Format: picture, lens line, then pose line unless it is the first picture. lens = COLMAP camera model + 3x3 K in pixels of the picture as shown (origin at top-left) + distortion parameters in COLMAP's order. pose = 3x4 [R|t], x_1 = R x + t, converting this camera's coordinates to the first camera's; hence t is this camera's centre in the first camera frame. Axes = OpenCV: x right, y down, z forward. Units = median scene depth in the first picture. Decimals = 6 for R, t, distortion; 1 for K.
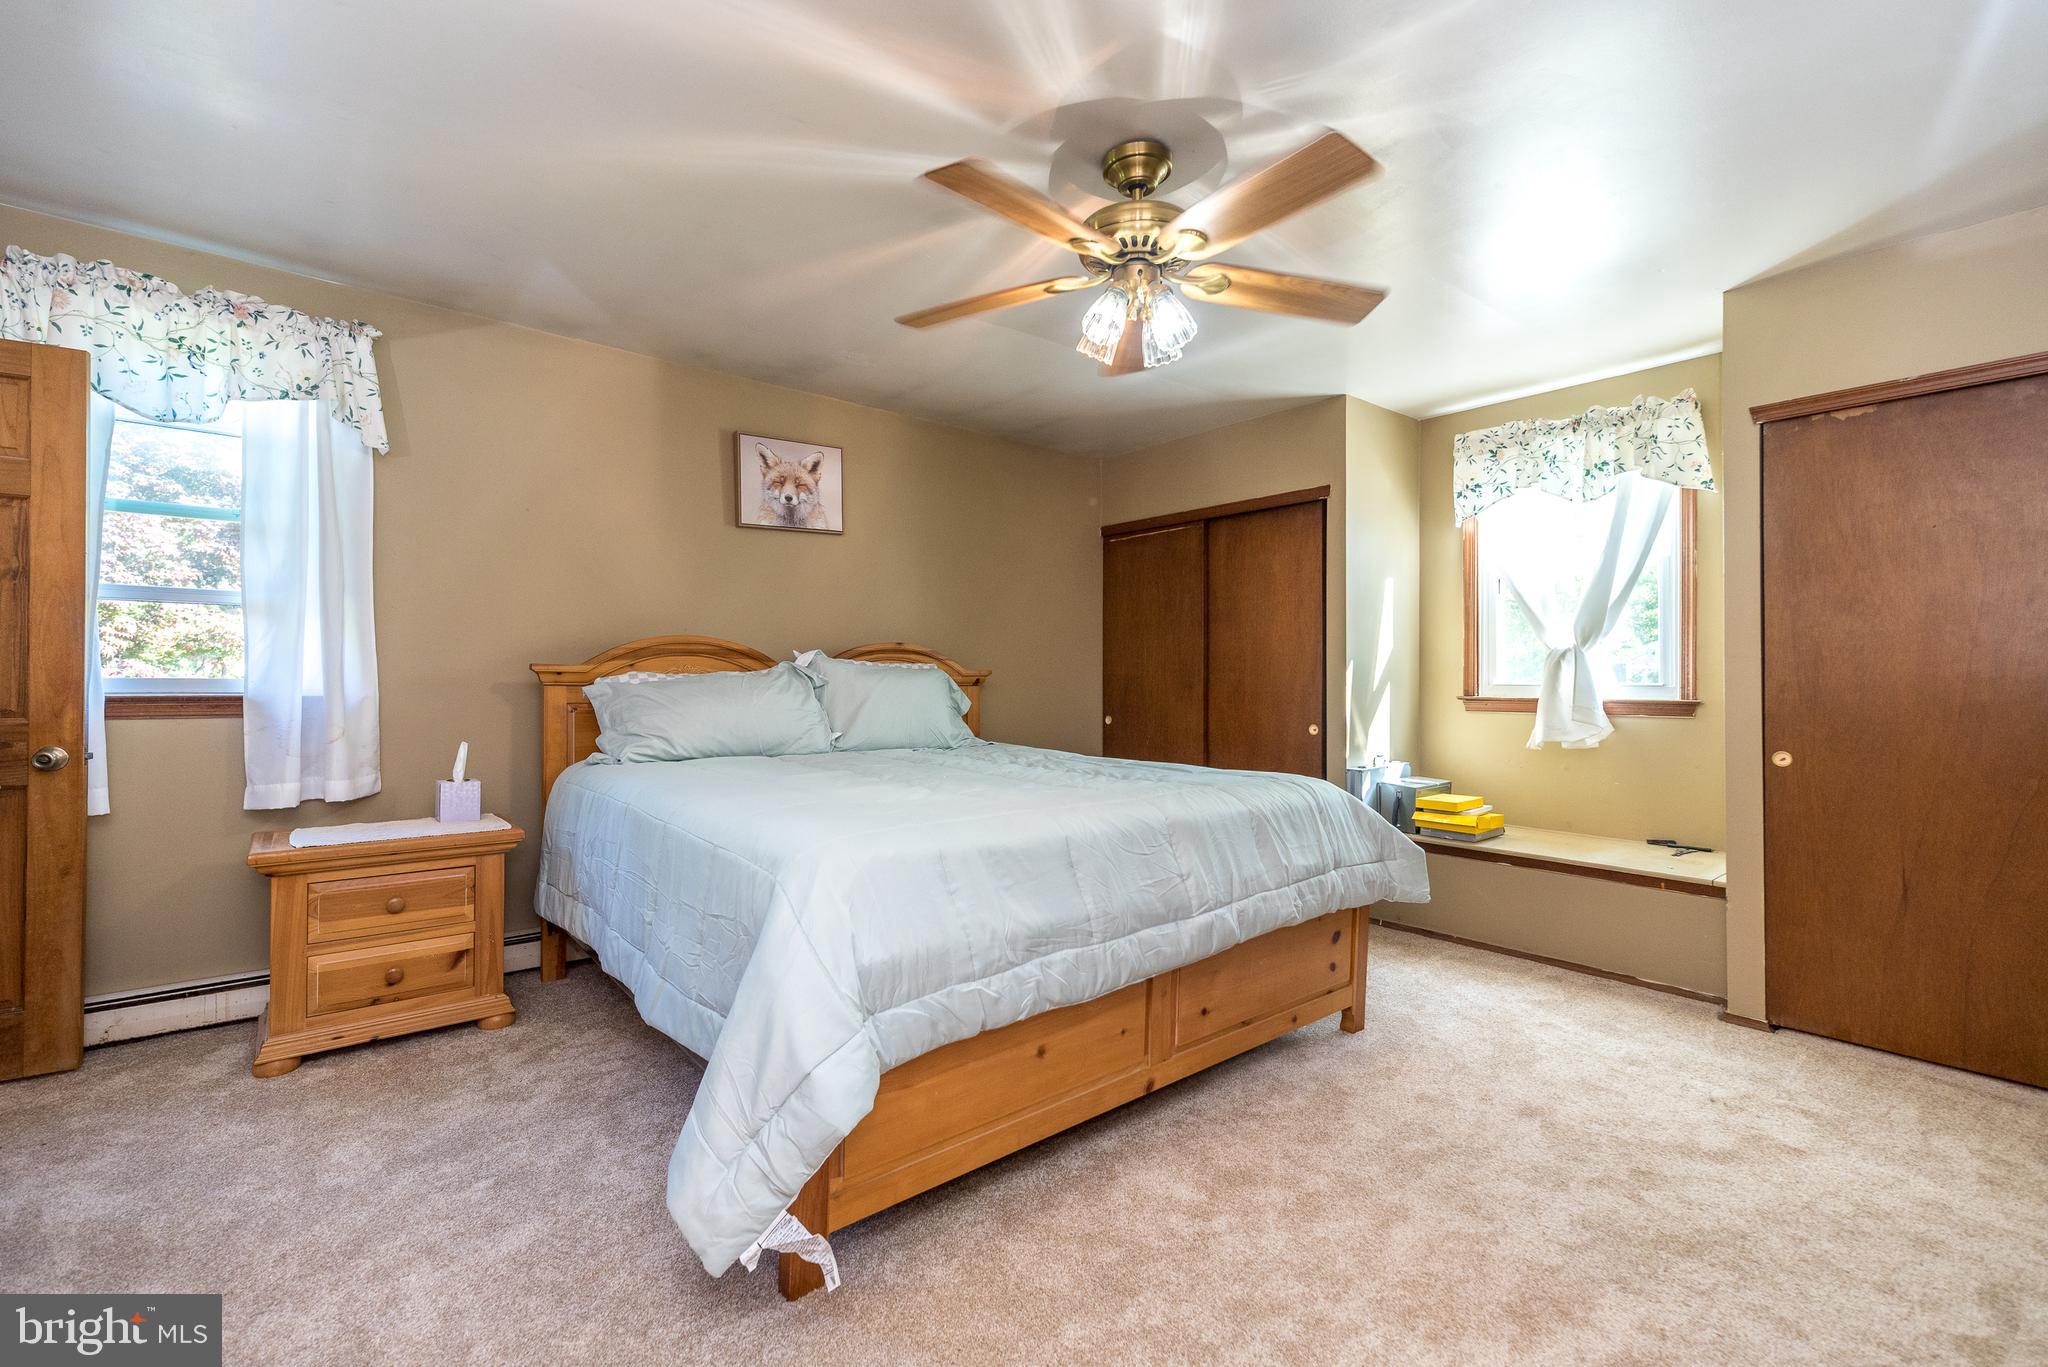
lens RADIAL K [[878.4, 0, 1023.8], [0, 878.4, 631.6], [0, 0, 1]] dist [0.001425, 0.000060]
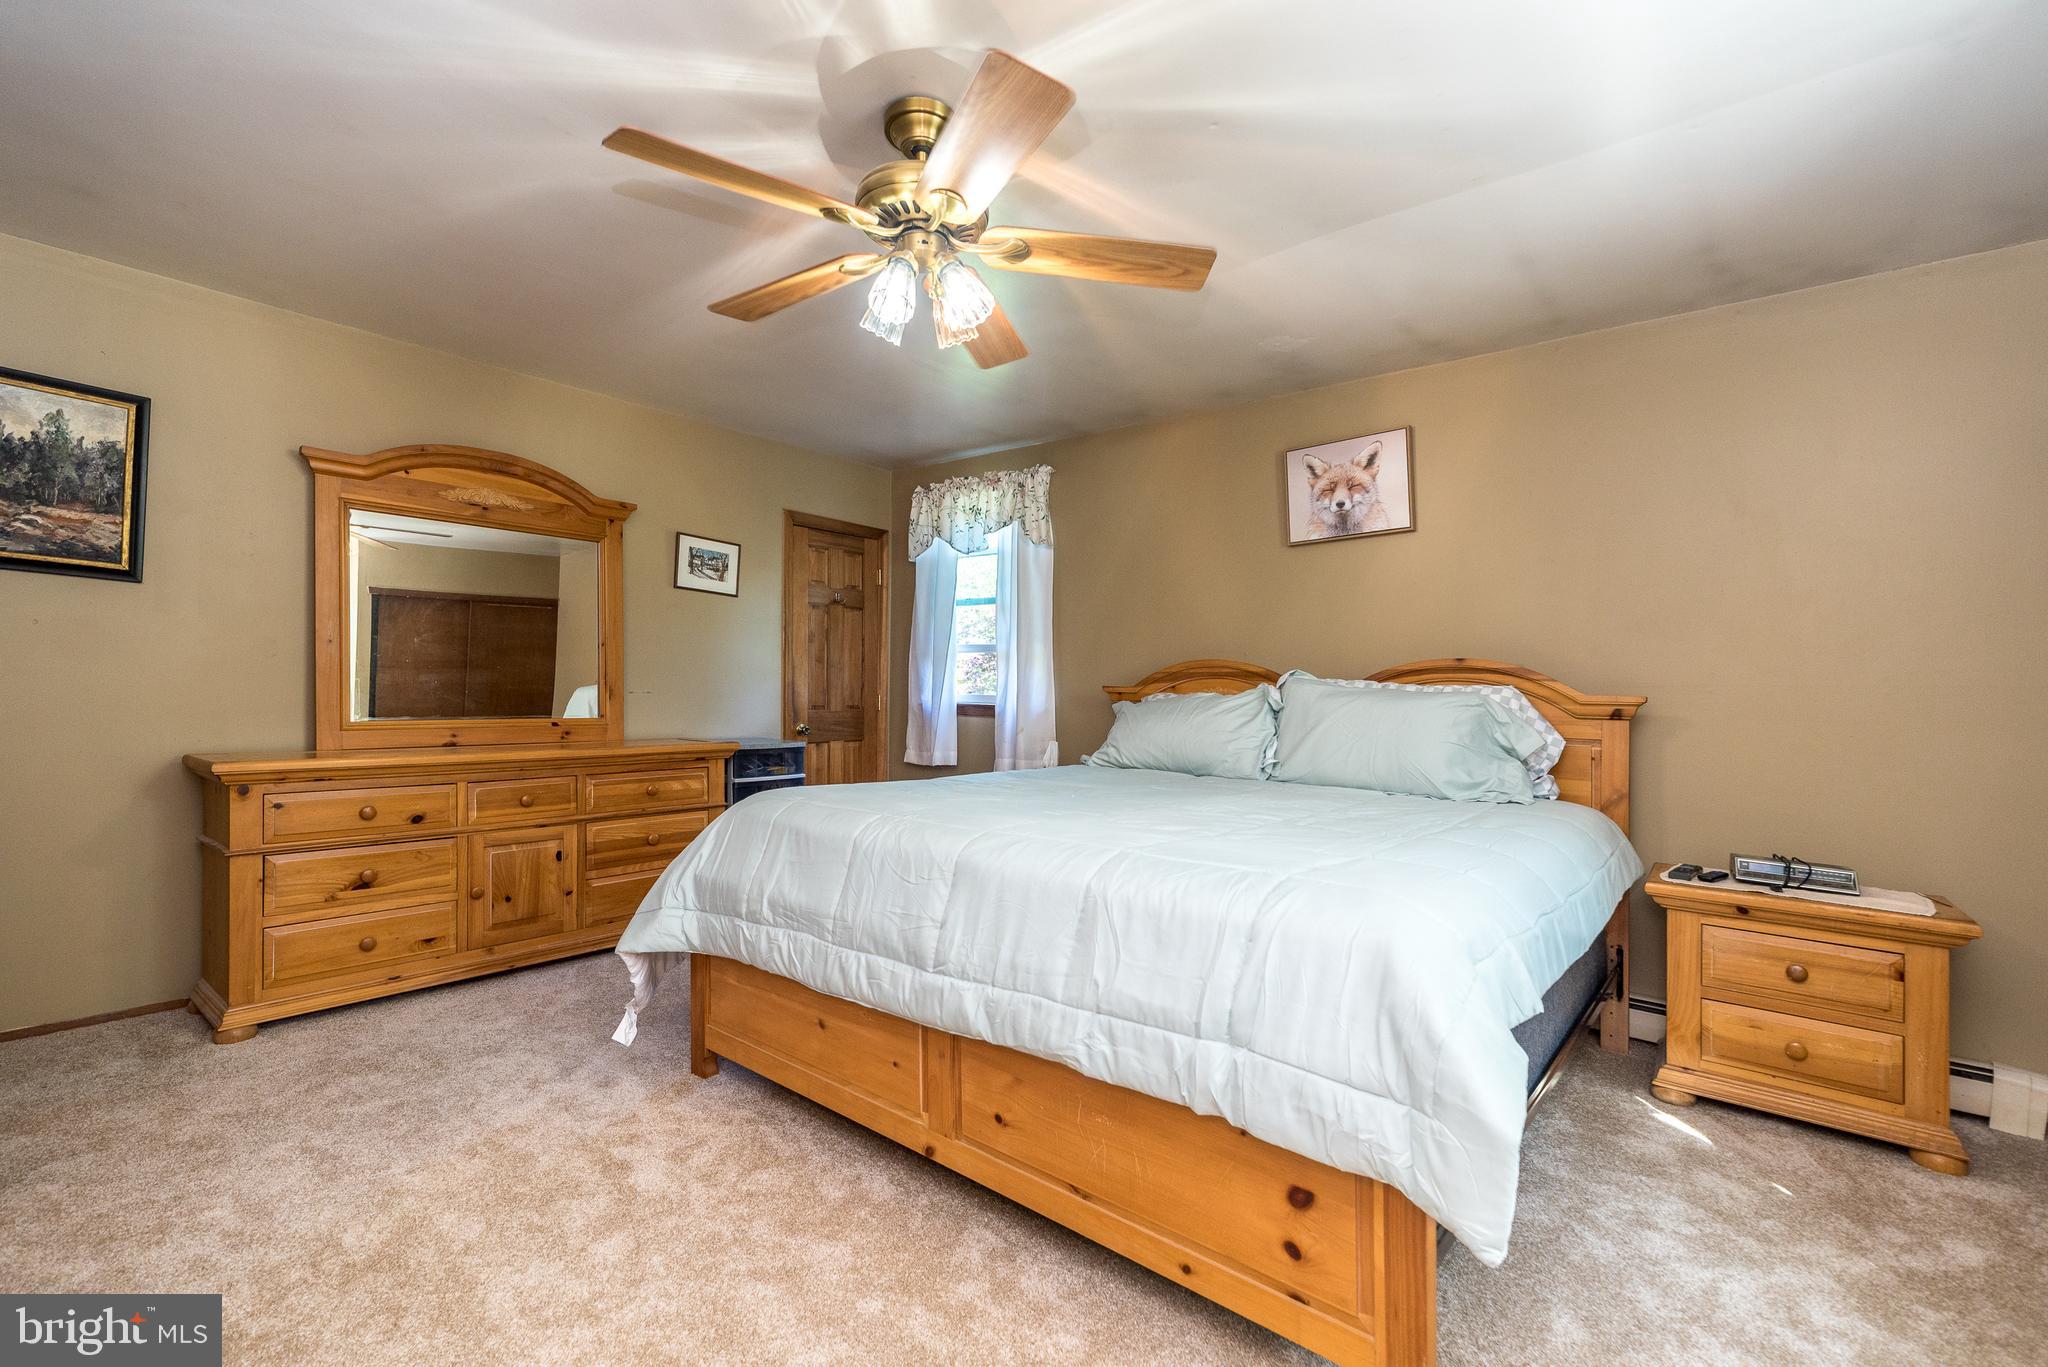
lens RADIAL K [[886.0, 0, 1024.1], [0, 886.0, 666.3], [0, 0, 1]] dist [0.002533, 0.000466]
pose [[0.198368, -0.036315, -0.979455, 0.564964], [0.022922, 0.999212, -0.032405, 0.037807], [0.979860, -0.016023, 0.199044, 0.504051]]
